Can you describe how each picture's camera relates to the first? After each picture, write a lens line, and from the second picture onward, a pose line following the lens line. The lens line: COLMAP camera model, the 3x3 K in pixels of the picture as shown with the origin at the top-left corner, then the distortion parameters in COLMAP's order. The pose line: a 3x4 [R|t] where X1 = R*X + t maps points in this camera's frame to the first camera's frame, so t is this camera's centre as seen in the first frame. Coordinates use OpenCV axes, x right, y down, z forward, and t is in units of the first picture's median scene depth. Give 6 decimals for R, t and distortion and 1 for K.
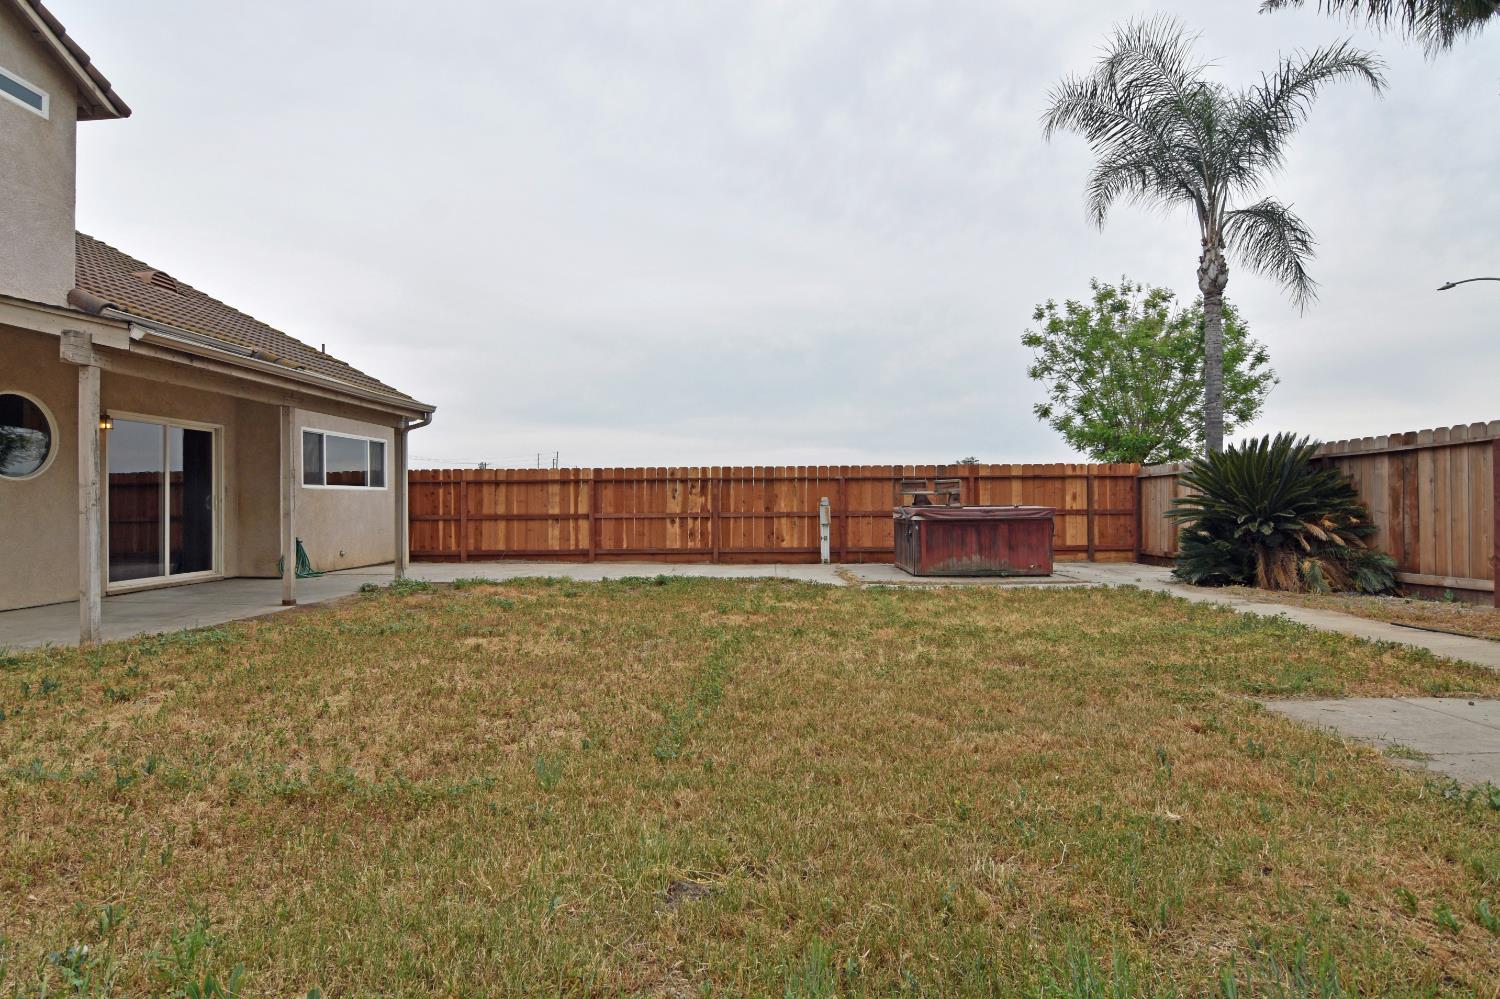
lens RADIAL K [[760.2, 0, 745.7], [0, 760.2, 495.7], [0, 0, 1]] dist [-0.000150, -0.015720]
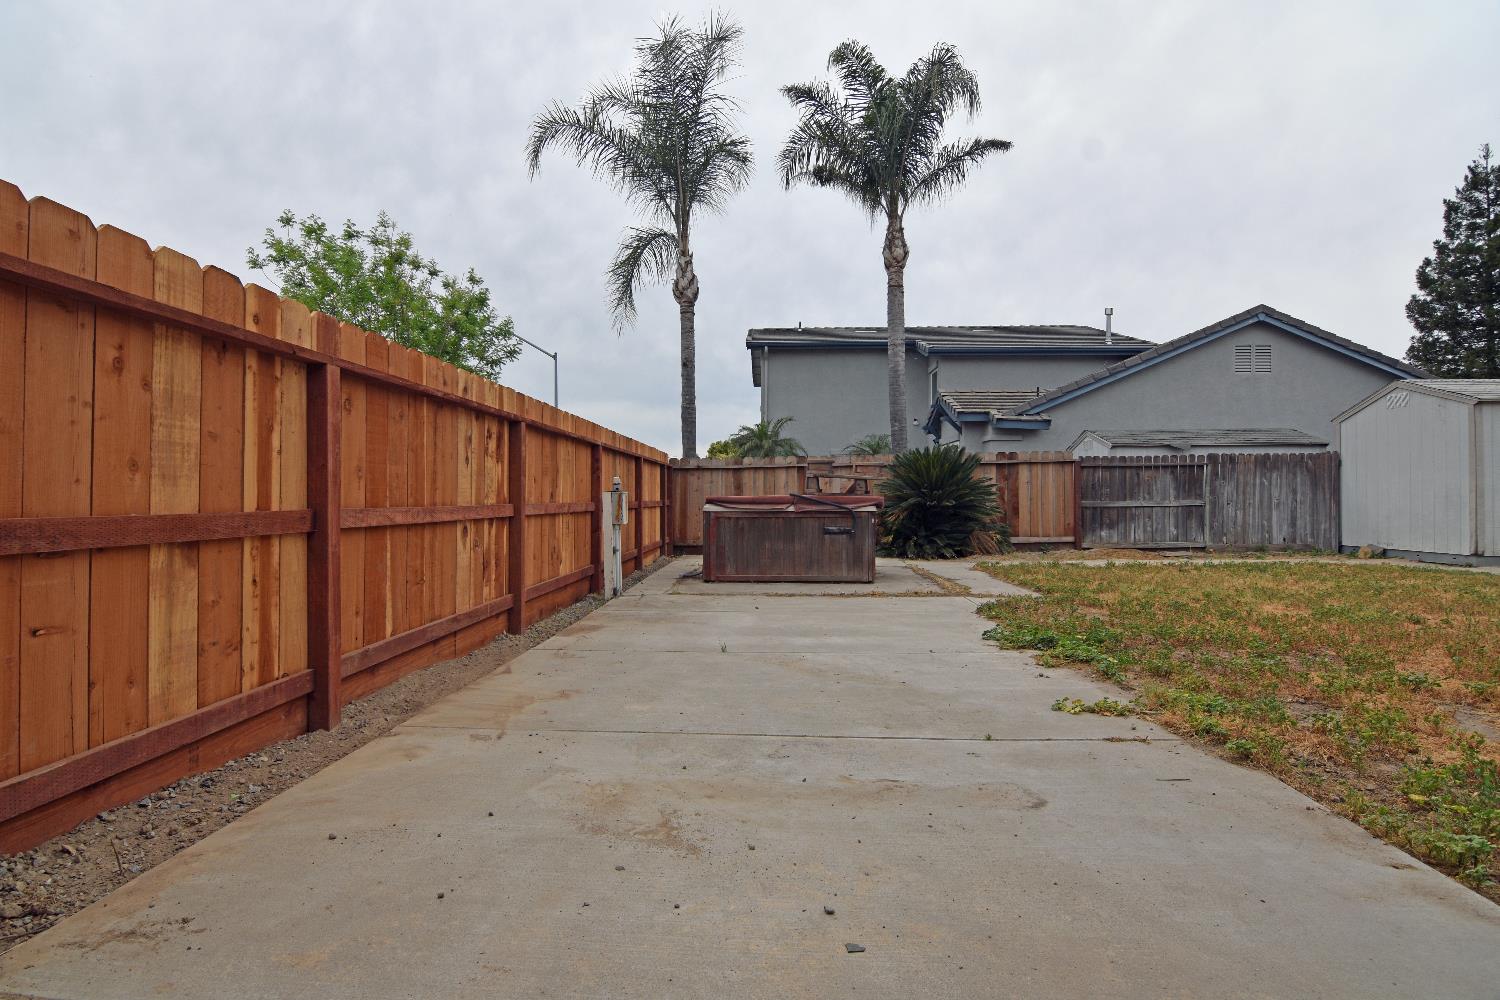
lens RADIAL K [[724.3, 0, 747.6], [0, 724.3, 493.0], [0, 0, 1]] dist [-0.002816, -0.010952]
pose [[0.031981, 0.014477, 0.999384, -0.412723], [-0.011865, 0.999830, -0.014104, 0.019831], [-0.999418, -0.011406, 0.032148, 0.865610]]
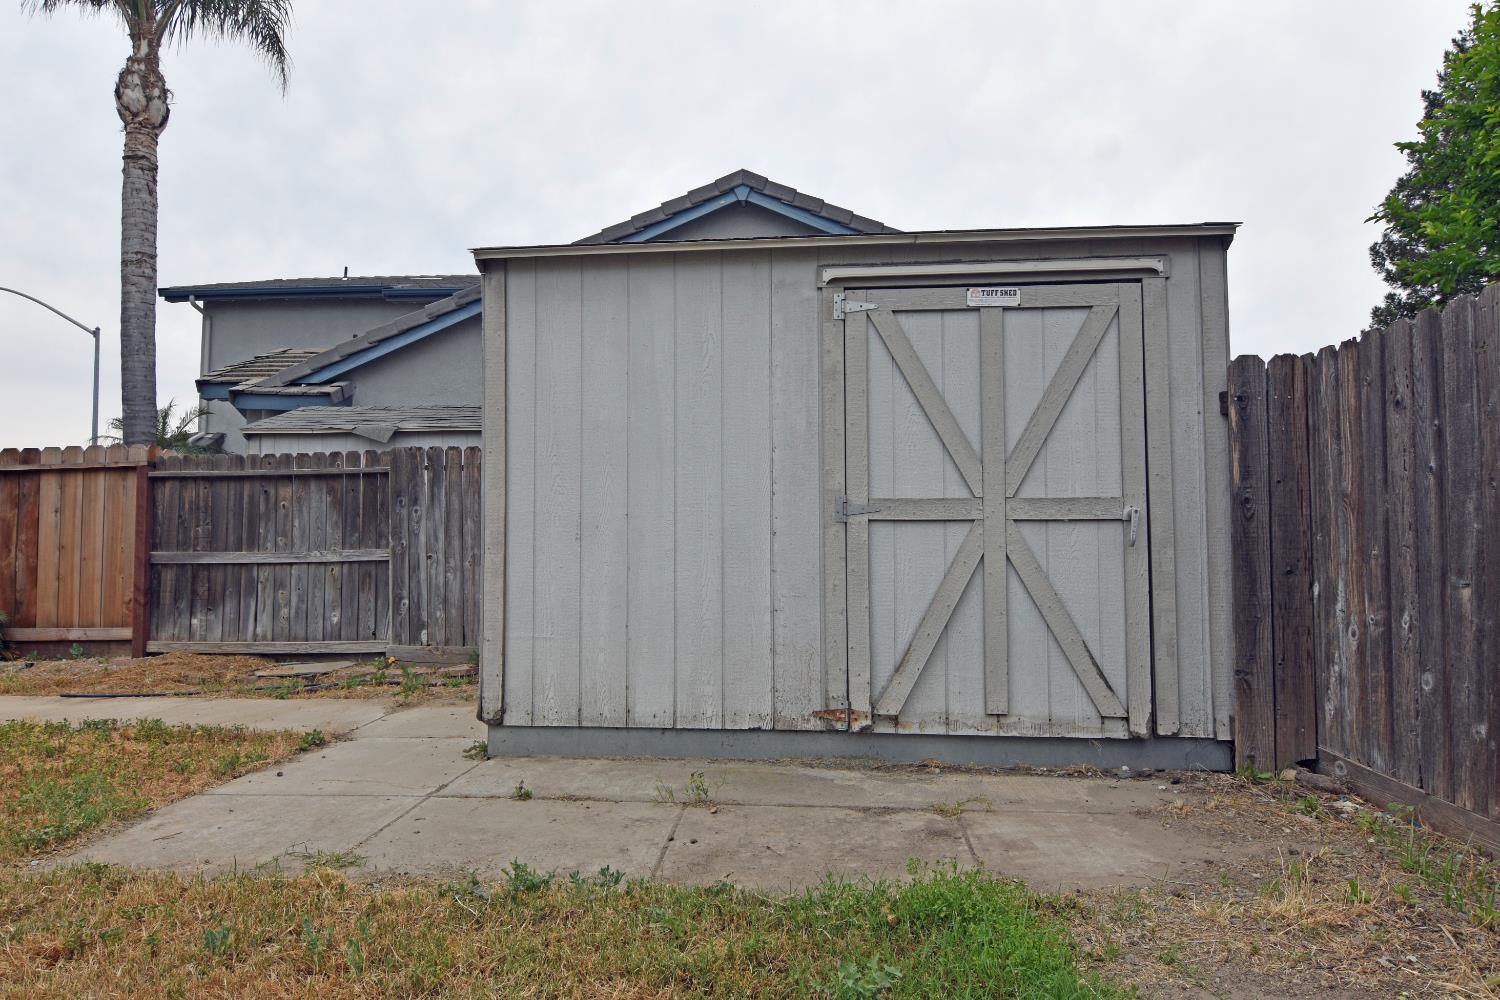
lens RADIAL K [[888.2, 0, 744.3], [0, 888.2, 496.6], [0, 0, 1]] dist [0.001938, -0.017856]
pose [[0.045766, 0.052681, 0.997562, -0.001645], [-0.008834, 0.998591, -0.052330, 0.004421], [-0.998913, -0.006418, 0.046167, 0.118548]]
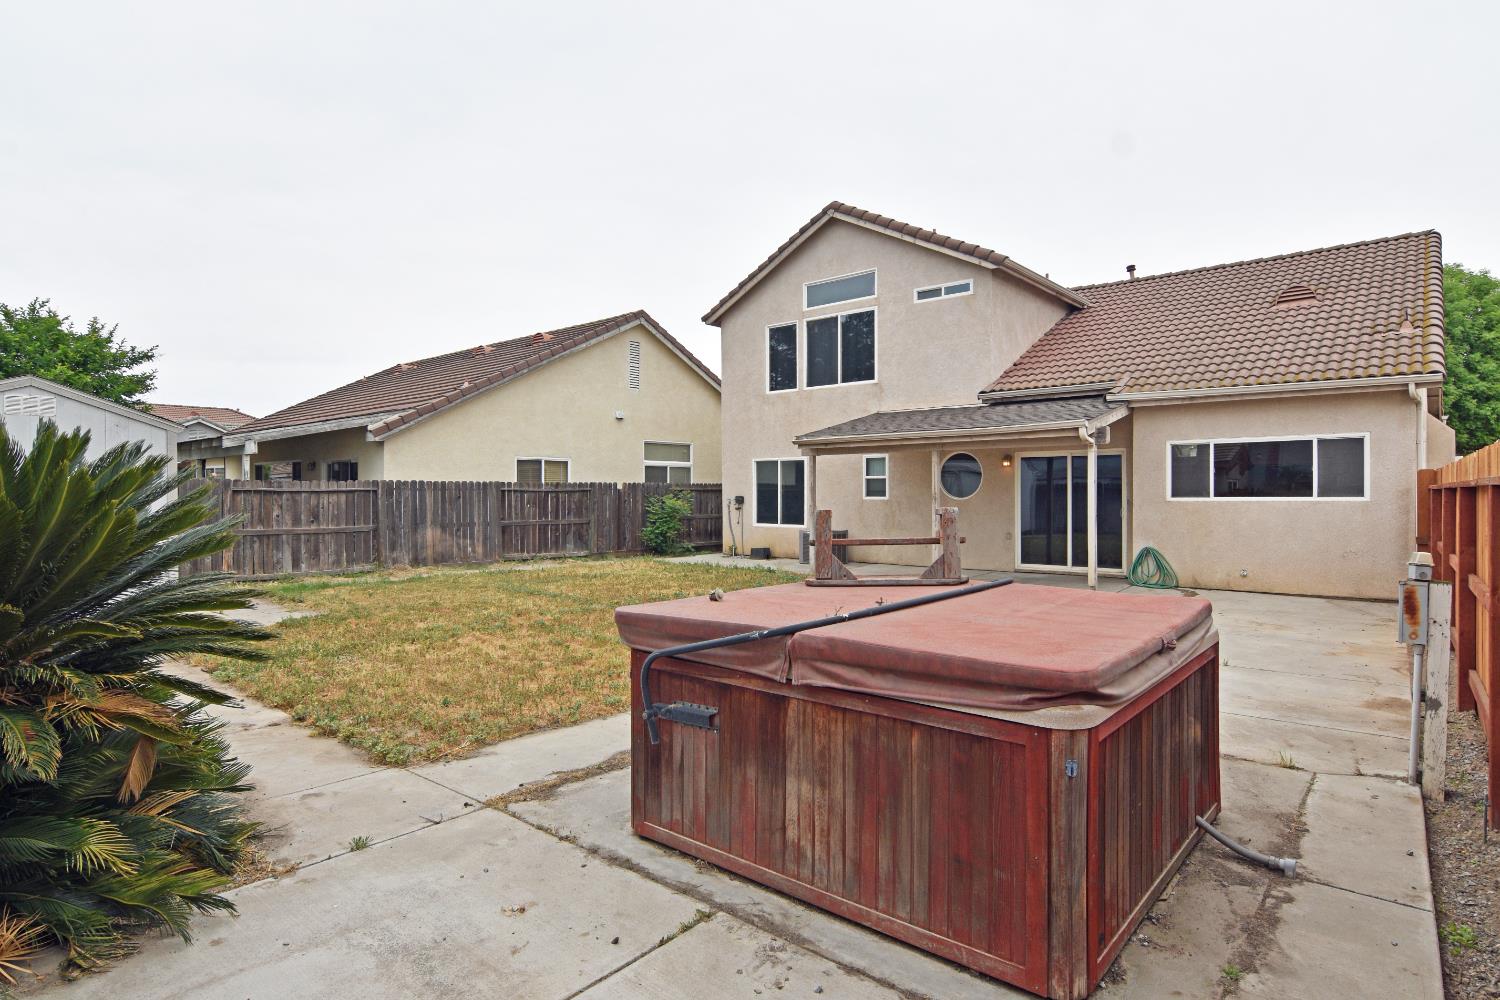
lens RADIAL K [[792.2, 0, 744.2], [0, 792.2, 495.9], [0, 0, 1]] dist [-0.000185, -0.015855]
pose [[-0.617069, 0.011822, -0.786820, 0.478393], [0.016194, 0.999866, 0.002324, -0.022753], [0.786742, -0.011308, -0.617178, 0.948048]]
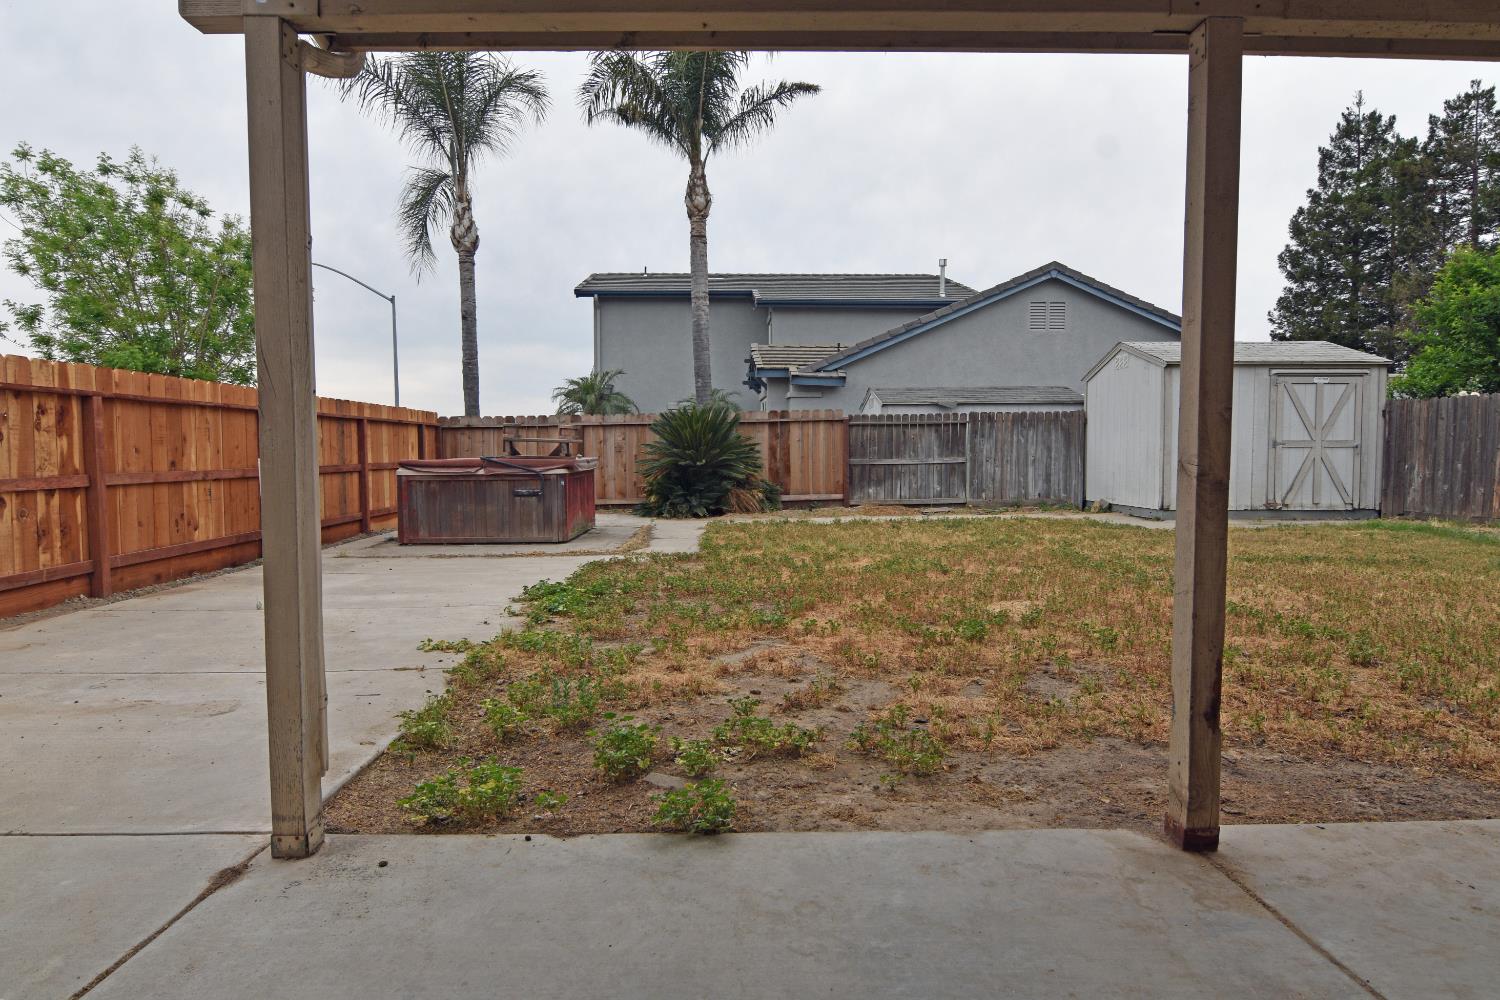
lens RADIAL K [[783.3, 0, 745.6], [0, 783.3, 496.3], [0, 0, 1]] dist [0.001397, -0.017492]
pose [[-0.052204, -0.051151, 0.997326, -0.482238], [-0.005640, 0.998687, 0.050926, 0.009818], [-0.998621, -0.002967, -0.052424, 0.664736]]
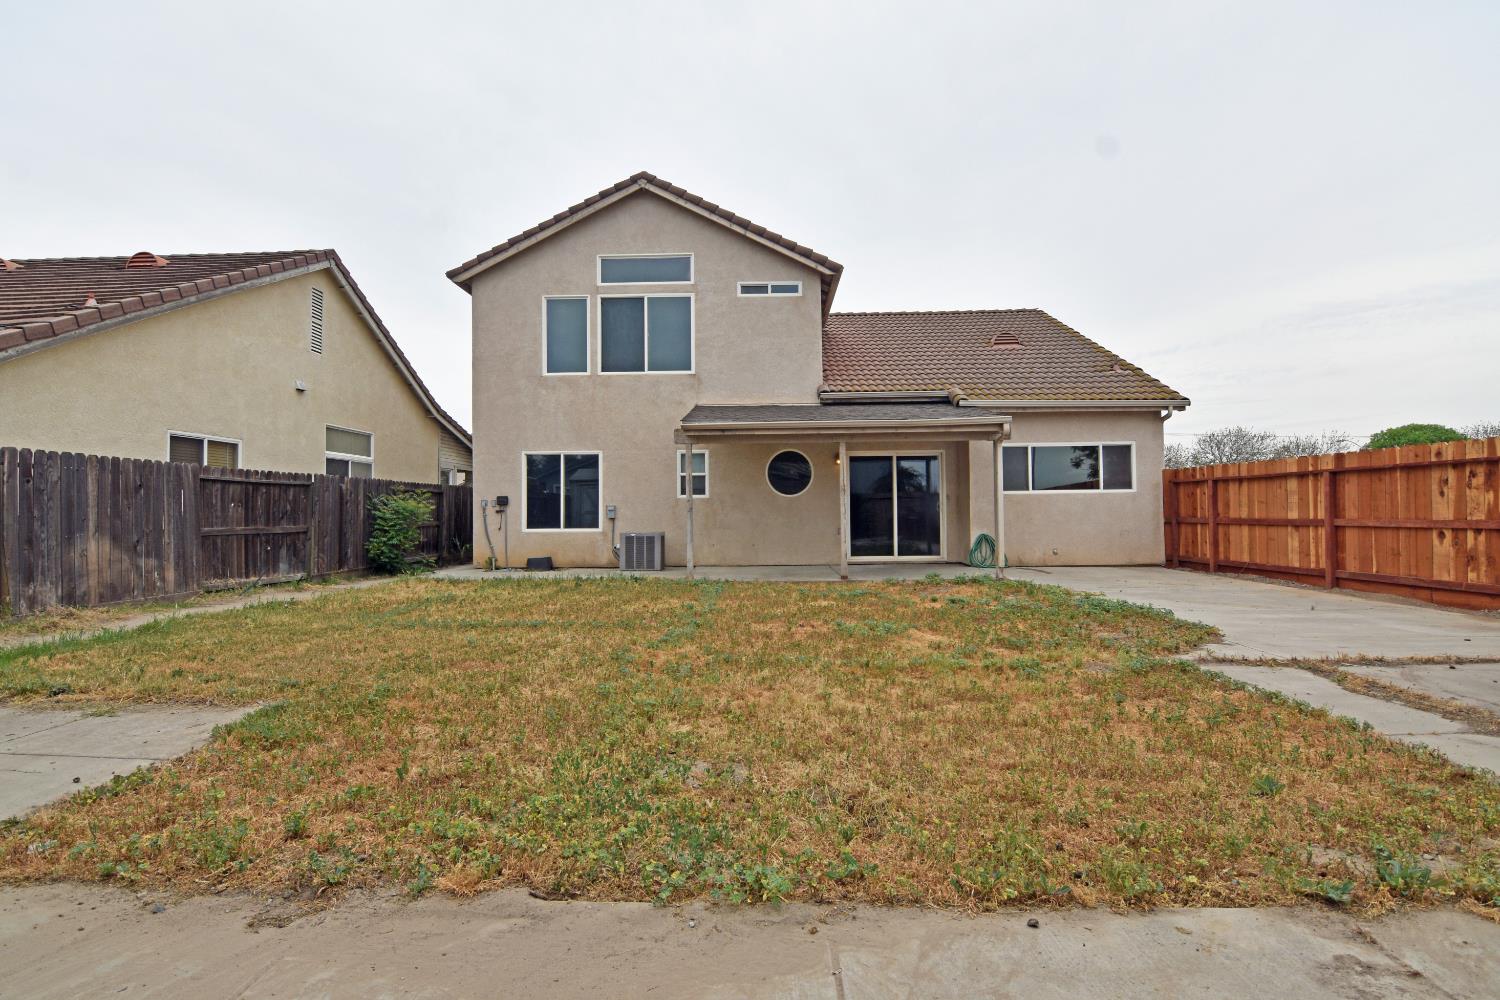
lens RADIAL K [[732.1, 0, 749.0], [0, 732.1, 496.7], [0, 0, 1]] dist [-0.001091, -0.017205]
pose [[0.016988, -0.013423, -0.999766, 0.453115], [0.020559, 0.999703, -0.013073, 0.000773], [0.999644, -0.020332, 0.017259, 0.455716]]
